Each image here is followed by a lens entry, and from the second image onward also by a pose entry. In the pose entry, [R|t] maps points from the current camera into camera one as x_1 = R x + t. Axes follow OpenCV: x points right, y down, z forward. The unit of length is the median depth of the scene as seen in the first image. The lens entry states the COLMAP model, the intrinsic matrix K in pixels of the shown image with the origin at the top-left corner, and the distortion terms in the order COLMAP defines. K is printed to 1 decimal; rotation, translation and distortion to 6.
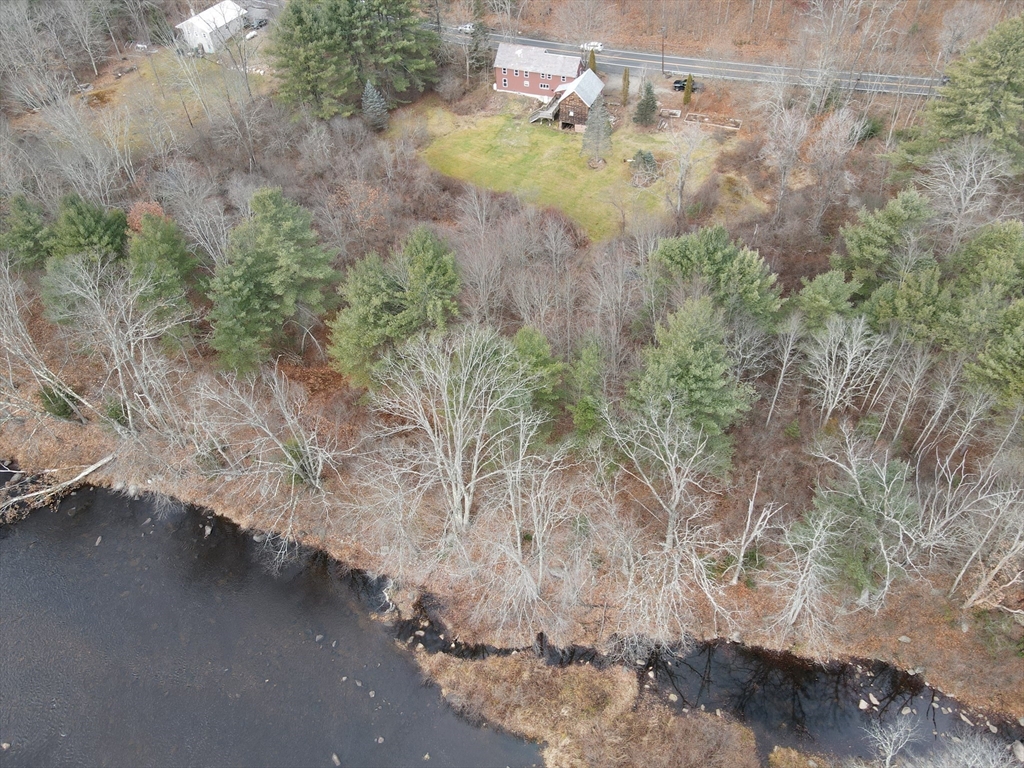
lens RADIAL K [[750.8, 0, 510.3], [0, 750.8, 384.9], [0, 0, 1]] dist [-0.004709, 0.030782]
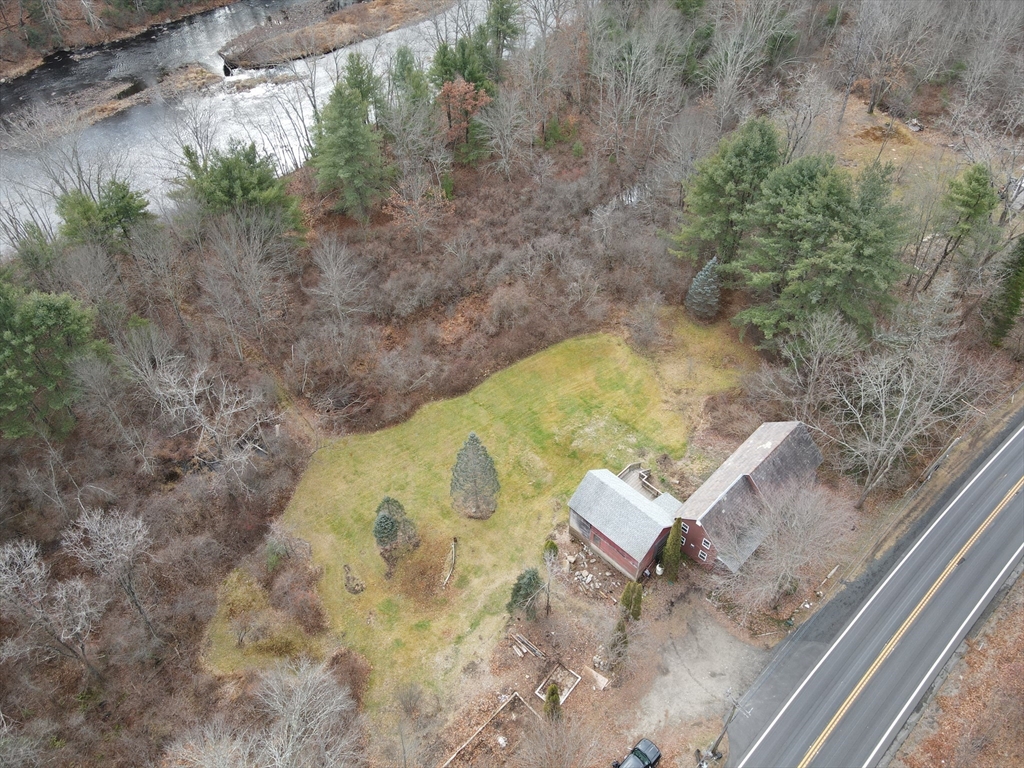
lens RADIAL K [[750.8, 0, 512.7], [0, 750.8, 388.9], [0, 0, 1]] dist [-0.004709, 0.030782]
pose [[-0.405493, 0.697296, -0.591061, 0.369539], [-0.631443, 0.253864, 0.732689, -0.728791], [0.660951, 0.670321, 0.337363, 0.680392]]
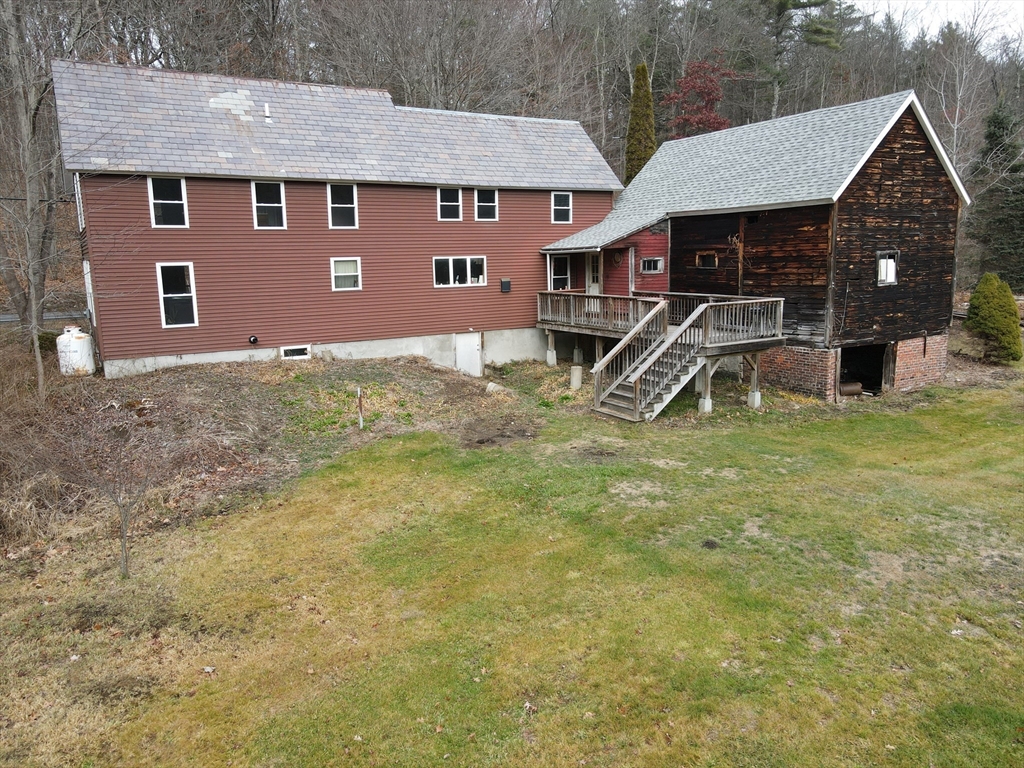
lens RADIAL K [[750.8, 0, 510.2], [0, 750.8, 381.5], [0, 0, 1]] dist [-0.004709, 0.030782]
pose [[0.616872, -0.113046, 0.778903, -0.076626], [0.565718, 0.751723, -0.338934, -0.321624], [-0.547204, 0.649718, 0.527669, 0.931311]]
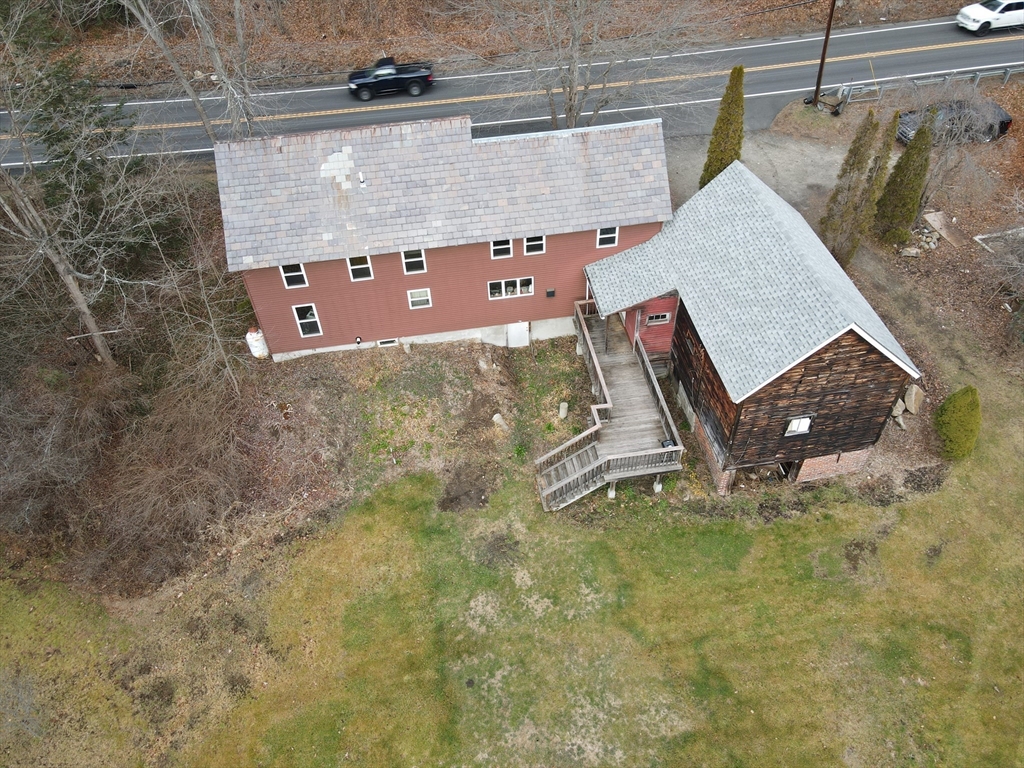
lens RADIAL K [[750.8, 0, 509.0], [0, 750.8, 380.4], [0, 0, 1]] dist [-0.004709, 0.030782]
pose [[0.868532, -0.354604, 0.346276, -0.036286], [0.360948, 0.931329, 0.048394, -0.386958], [-0.339658, 0.082956, 0.936883, 0.813420]]
